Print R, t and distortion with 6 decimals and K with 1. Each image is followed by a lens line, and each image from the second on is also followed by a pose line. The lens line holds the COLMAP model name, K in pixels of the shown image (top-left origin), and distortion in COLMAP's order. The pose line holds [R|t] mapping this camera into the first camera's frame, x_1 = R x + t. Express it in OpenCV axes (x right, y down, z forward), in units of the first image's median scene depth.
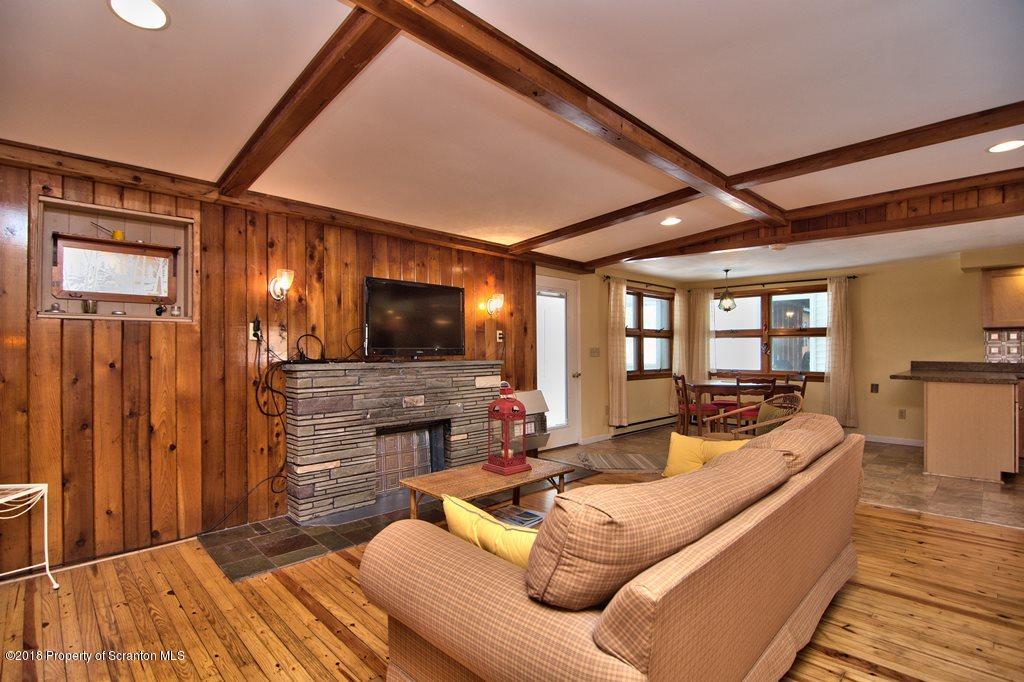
lens RADIAL K [[489.0, 0, 505.8], [0, 489.0, 344.3], [0, 0, 1]] dist [-0.019555, -0.000761]
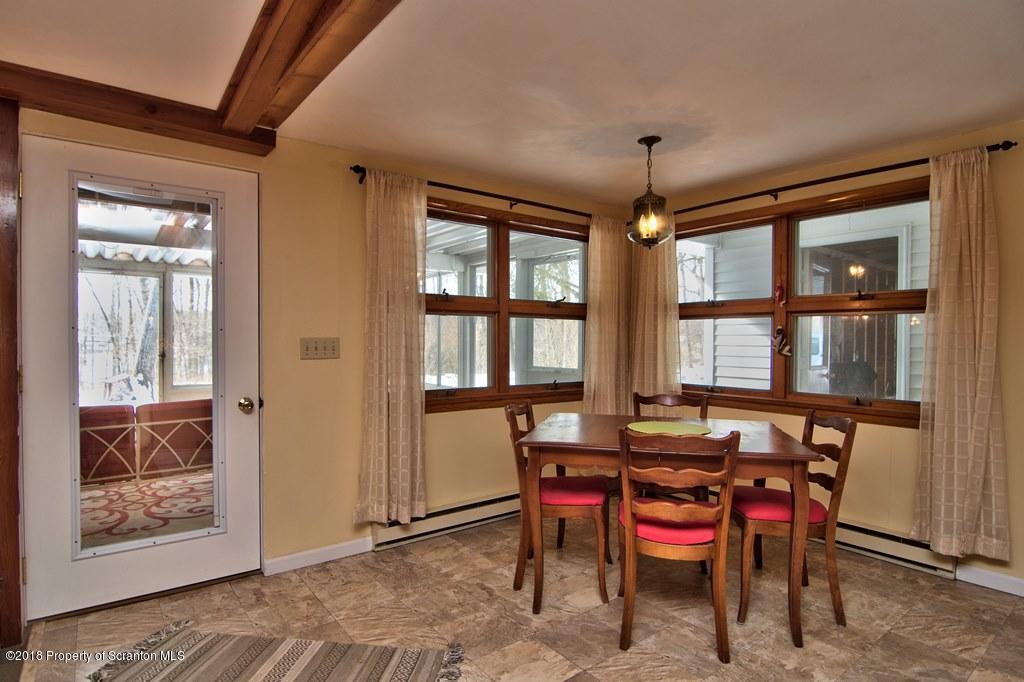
lens RADIAL K [[549.0, 0, 512.0], [0, 549.0, 341.0], [0, 0, 1]] dist [-0.000094, 0.000305]
pose [[0.994174, 0.004267, -0.107700, 0.346907], [-0.003097, 0.999934, 0.011030, 0.003686], [0.107740, -0.010632, 0.994122, 0.479830]]
